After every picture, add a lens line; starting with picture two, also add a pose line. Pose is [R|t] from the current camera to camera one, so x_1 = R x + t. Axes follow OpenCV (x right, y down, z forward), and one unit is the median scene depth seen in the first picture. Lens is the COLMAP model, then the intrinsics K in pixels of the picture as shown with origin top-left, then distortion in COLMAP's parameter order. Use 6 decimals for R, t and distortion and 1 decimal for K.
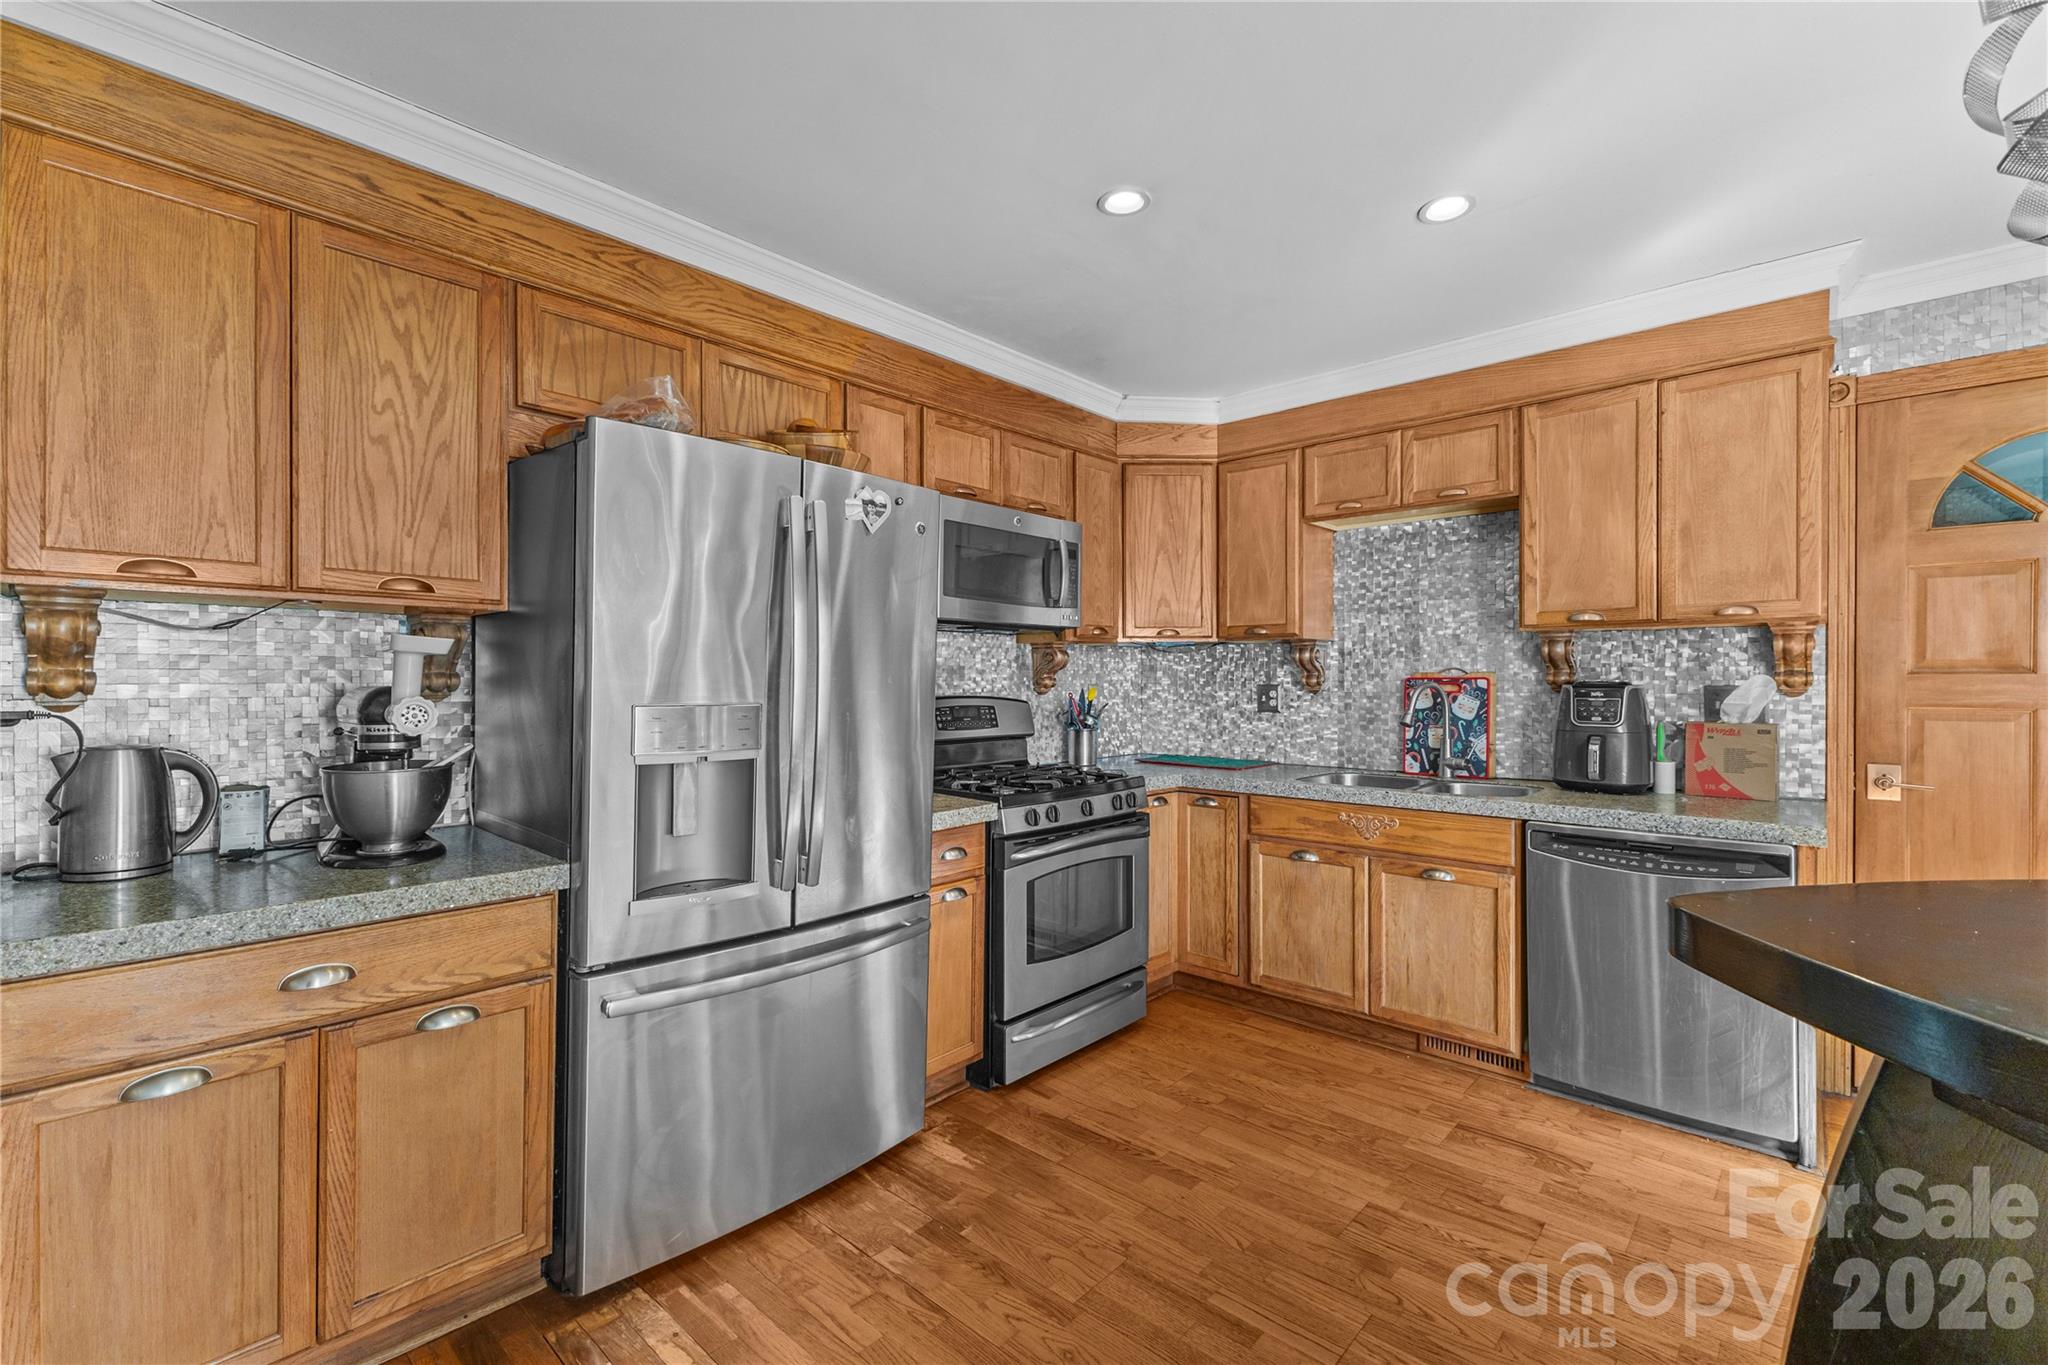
lens RADIAL K [[894.4, 0, 1028.8], [0, 894.4, 683.7], [0, 0, 1]] dist [0.020931, -0.000336]
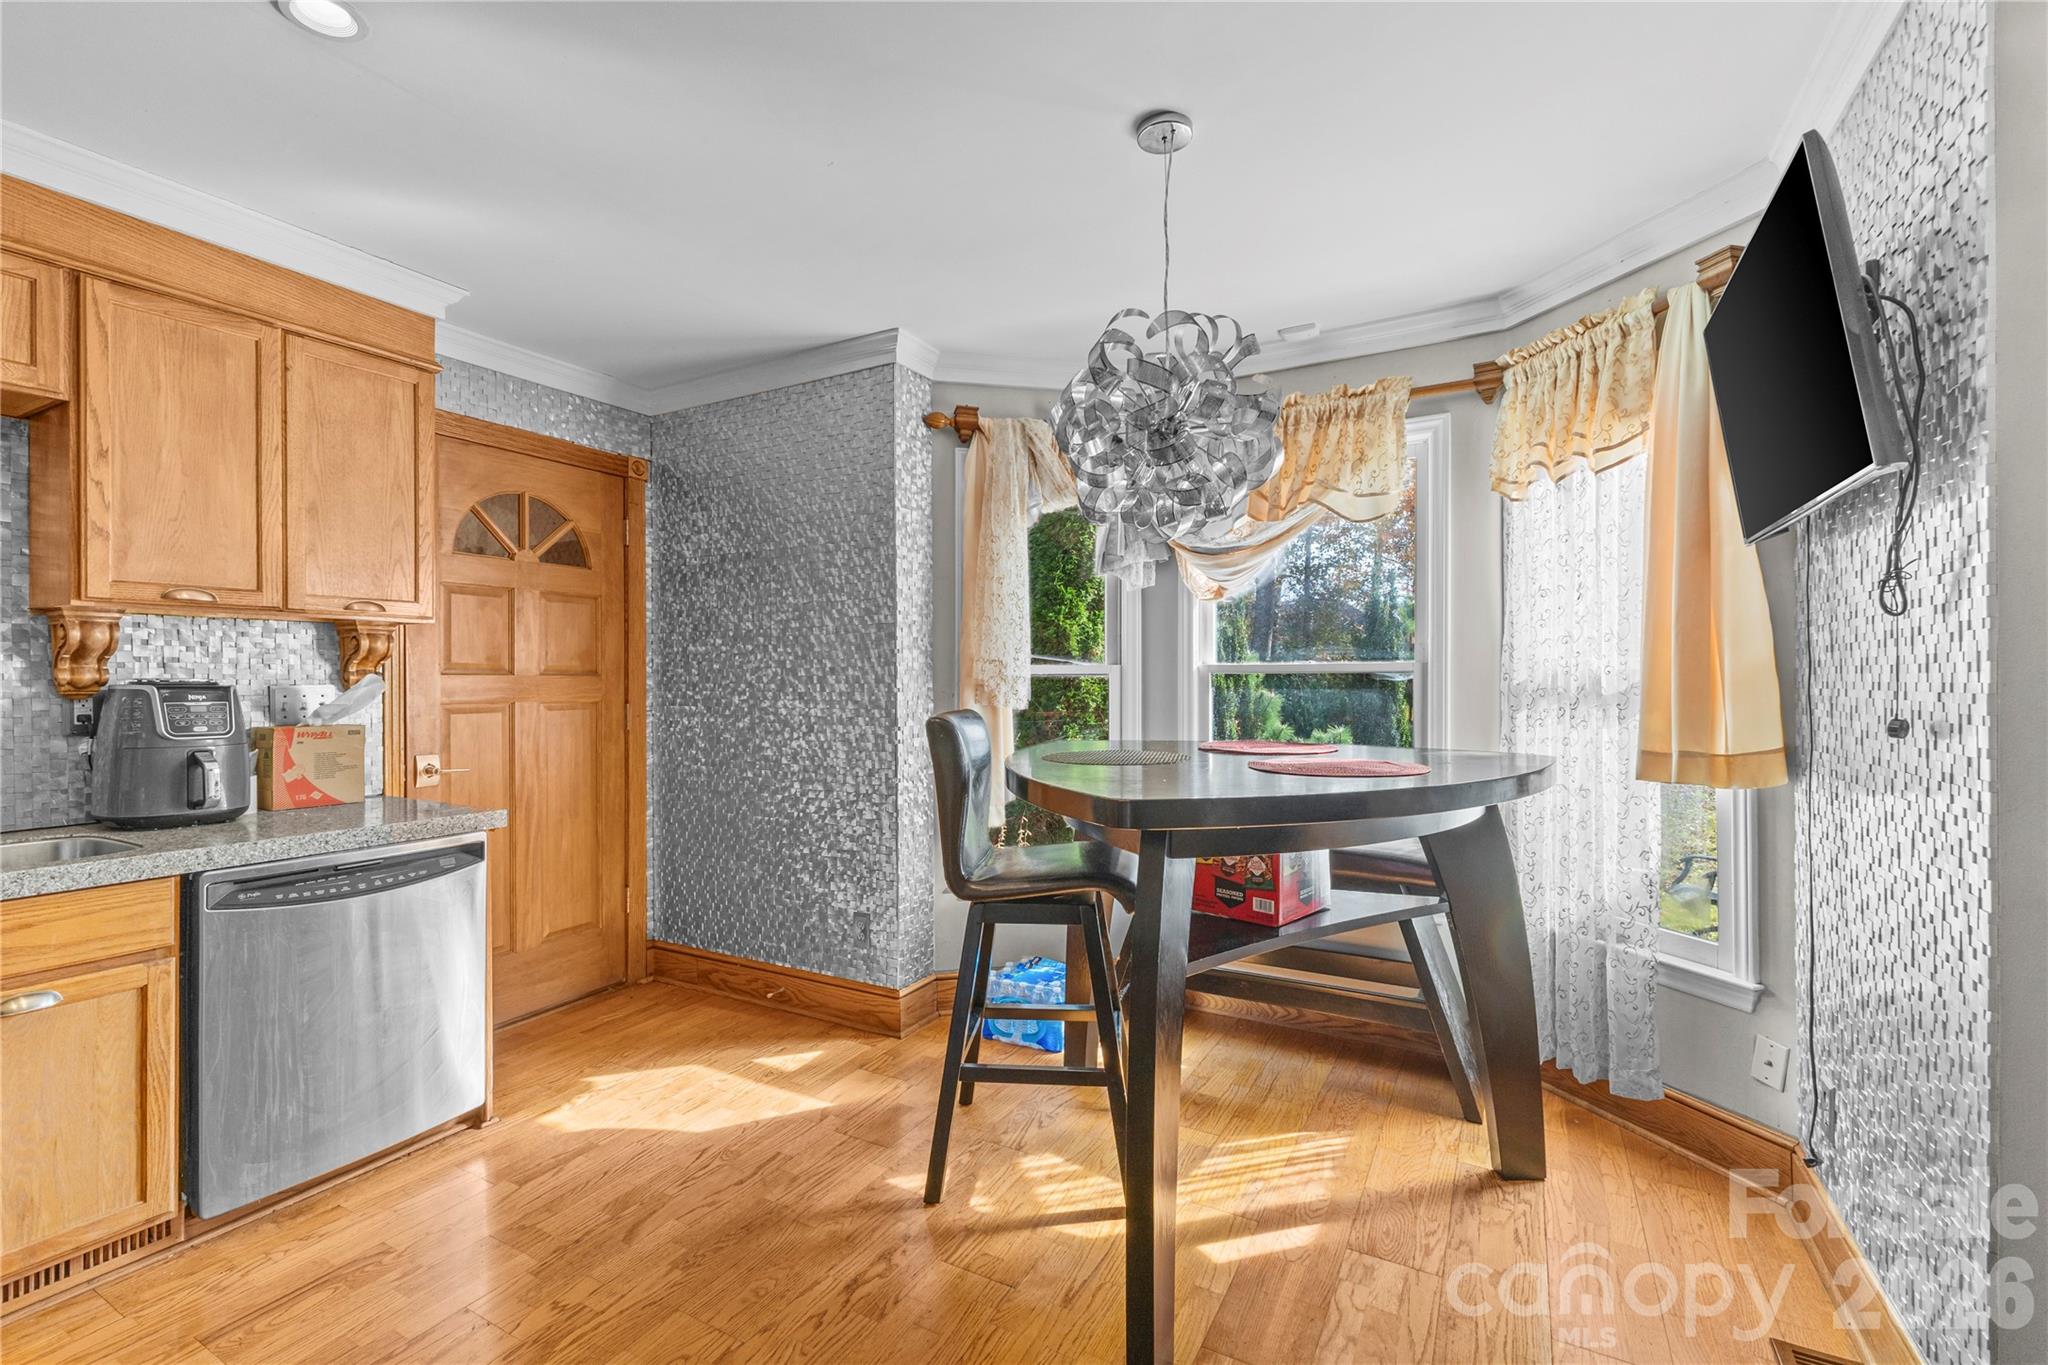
lens RADIAL K [[894.4, 0, 1032.3], [0, 894.4, 677.7], [0, 0, 1]] dist [0.020931, -0.000336]
pose [[-0.216236, 0.005338, 0.976326, -0.299636], [0.005726, 0.999975, -0.004200, 0.002684], [-0.976324, 0.004683, -0.216261, 0.500172]]
